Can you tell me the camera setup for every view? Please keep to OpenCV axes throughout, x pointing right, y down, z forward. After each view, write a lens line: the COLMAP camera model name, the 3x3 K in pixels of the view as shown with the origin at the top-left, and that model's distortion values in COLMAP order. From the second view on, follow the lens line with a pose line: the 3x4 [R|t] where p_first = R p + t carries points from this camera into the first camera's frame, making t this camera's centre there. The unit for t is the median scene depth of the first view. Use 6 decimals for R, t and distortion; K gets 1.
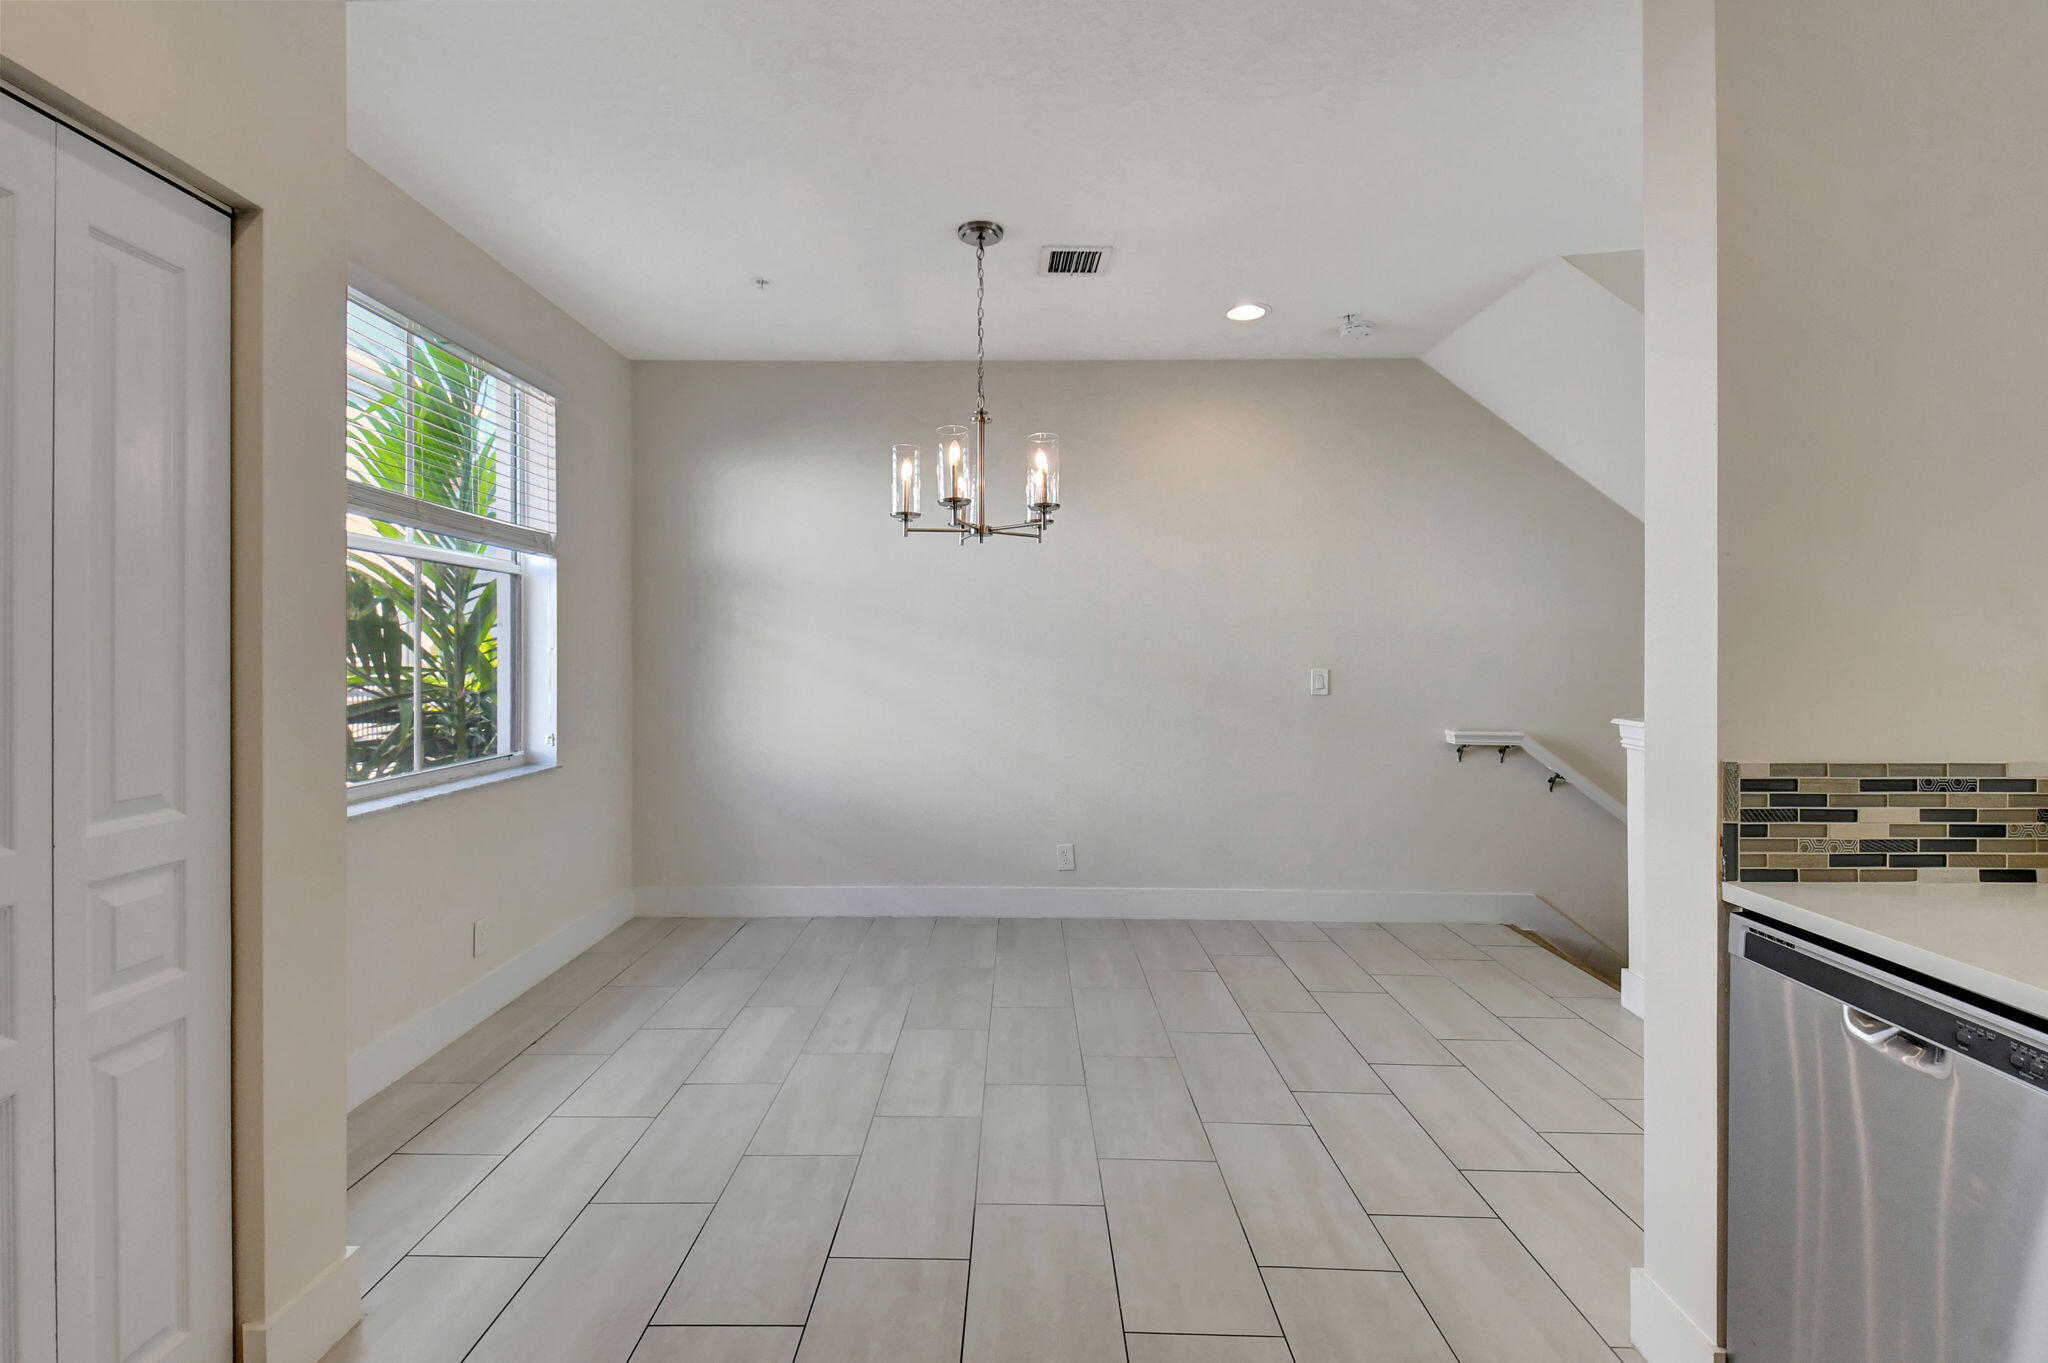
lens RADIAL K [[939.9, 0, 988.5], [0, 939.9, 643.7], [0, 0, 1]] dist [0.000784, 0.023431]
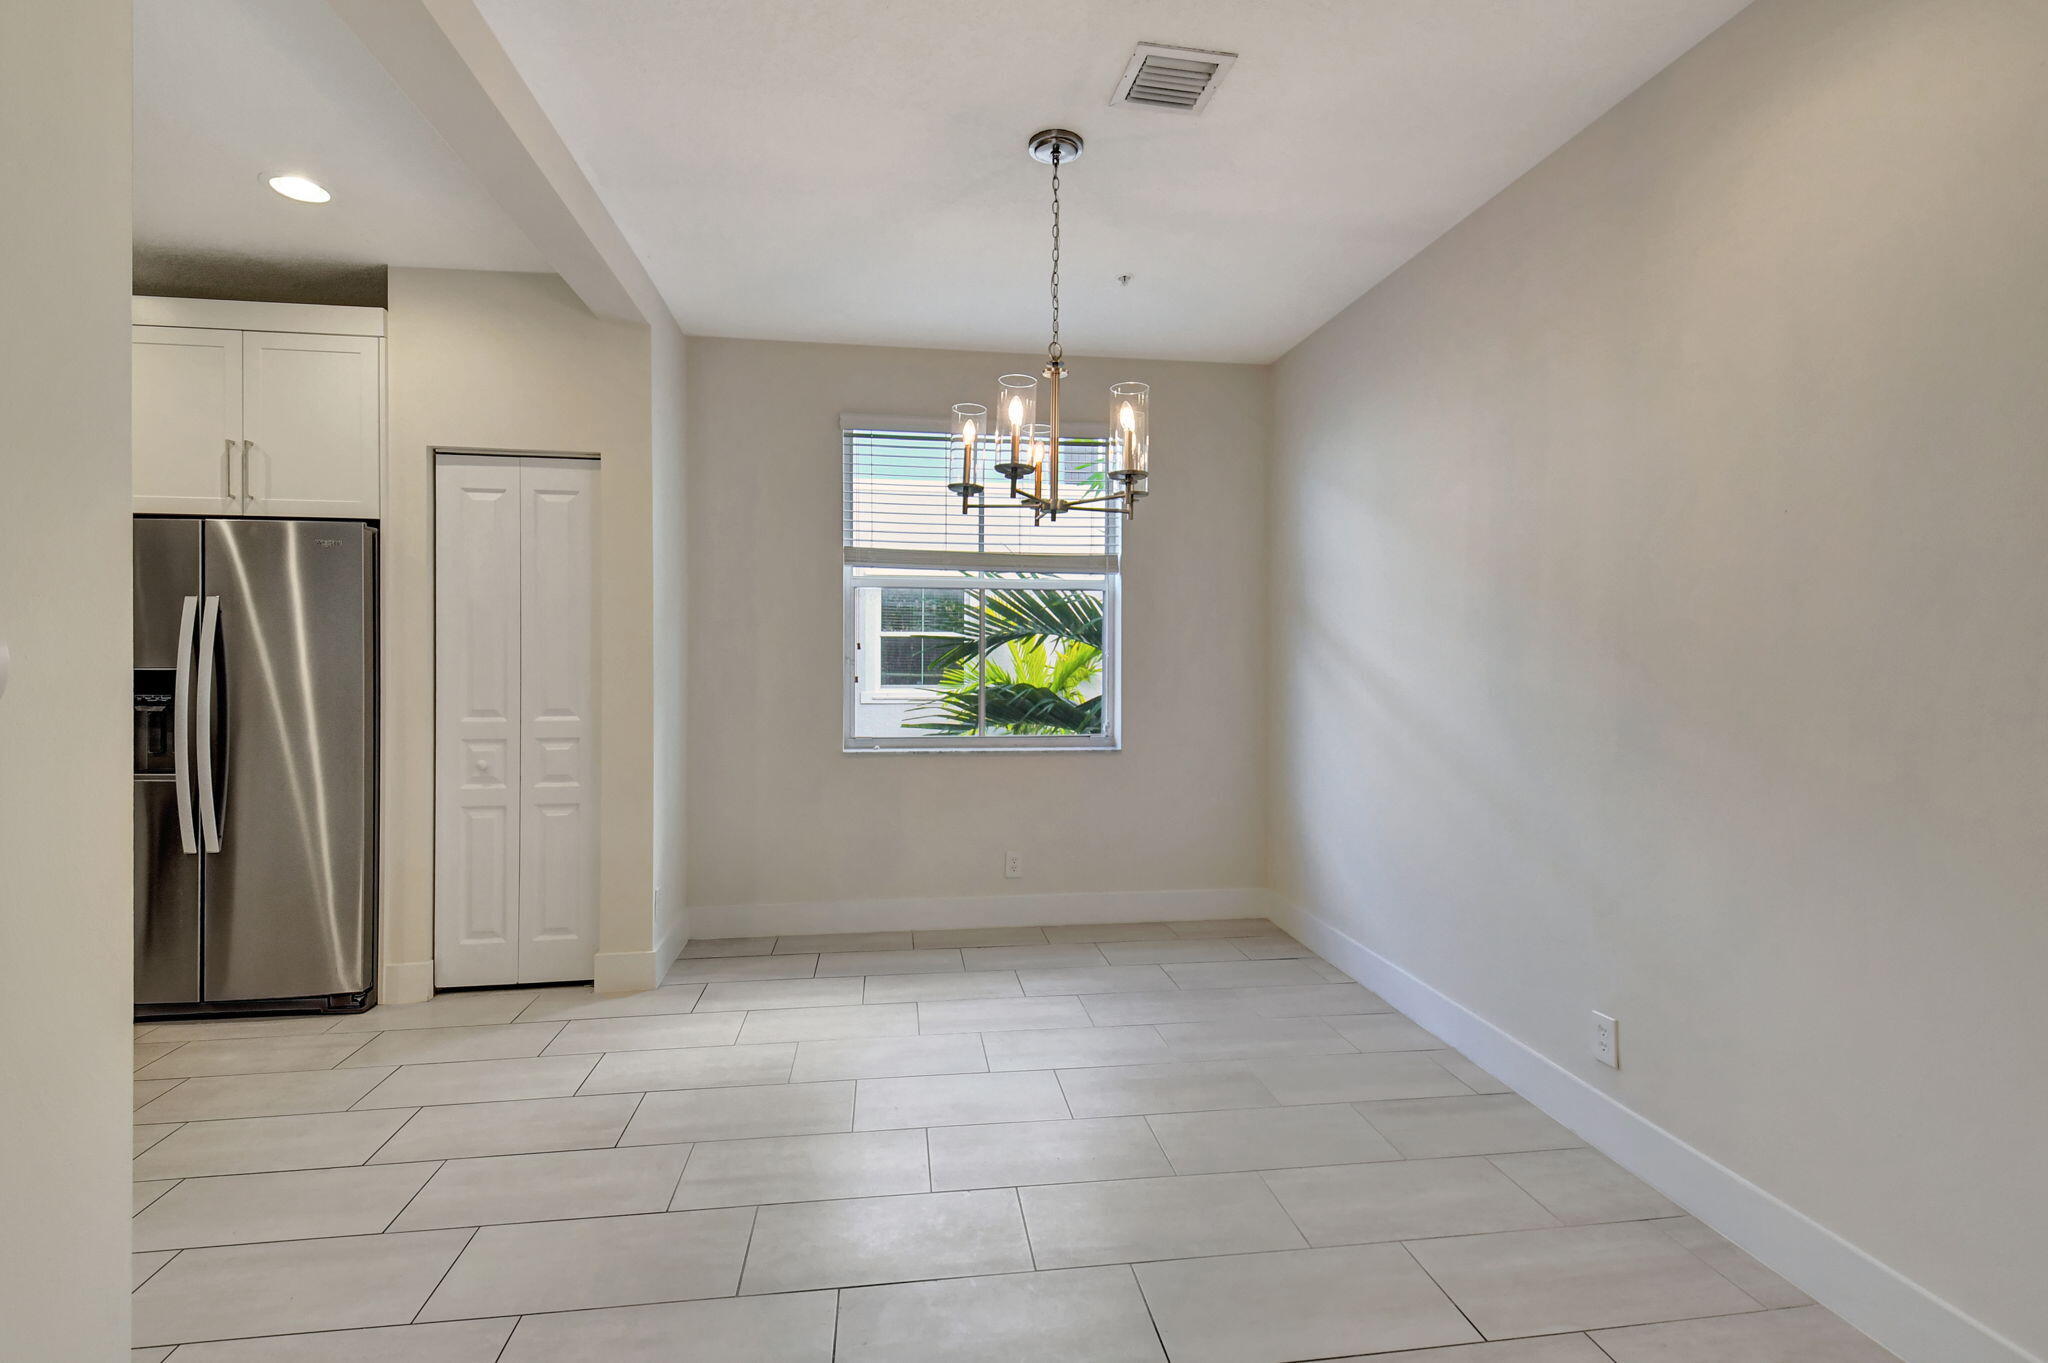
lens RADIAL K [[894.6, 0, 1002.7], [0, 894.6, 658.9], [0, 0, 1]] dist [0.041728, -0.029850]
pose [[0.167815, 0.008271, -0.985784, 0.762517], [0.003161, 0.999955, 0.008928, 0.005028], [0.985813, -0.004614, 0.167781, 0.813992]]
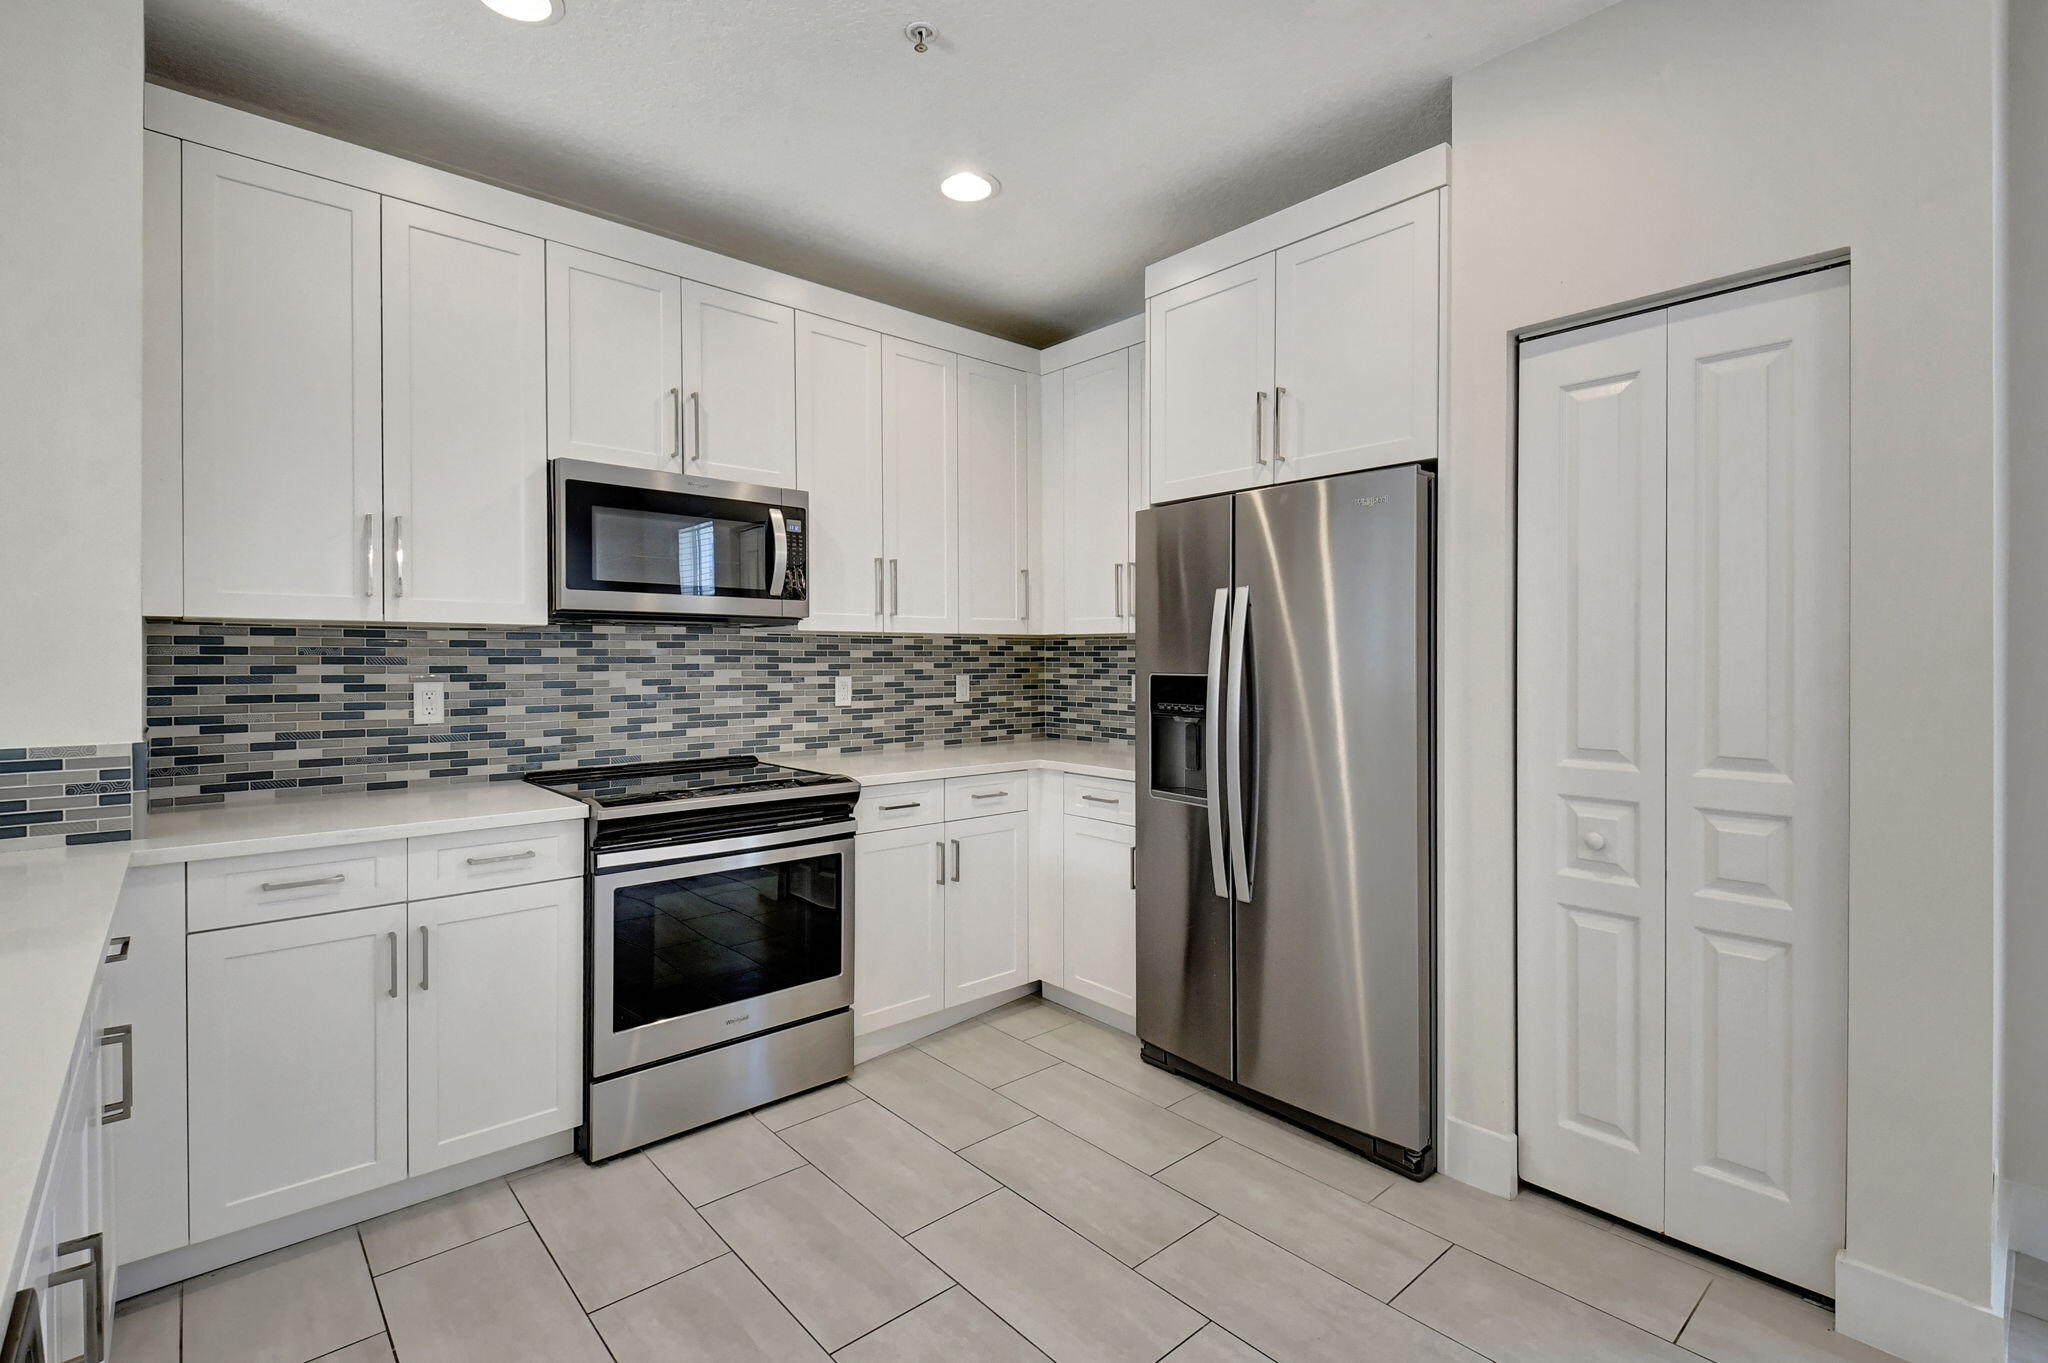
lens RADIAL K [[906.4, 0, 989.5], [0, 906.4, 662.3], [0, 0, 1]] dist [0.069966, -0.059988]
pose [[-0.728351, 0.009943, -0.685132, 0.356257], [0.009063, 0.999947, 0.004877, 0.004240], [0.685145, -0.002657, -0.728402, 0.563317]]
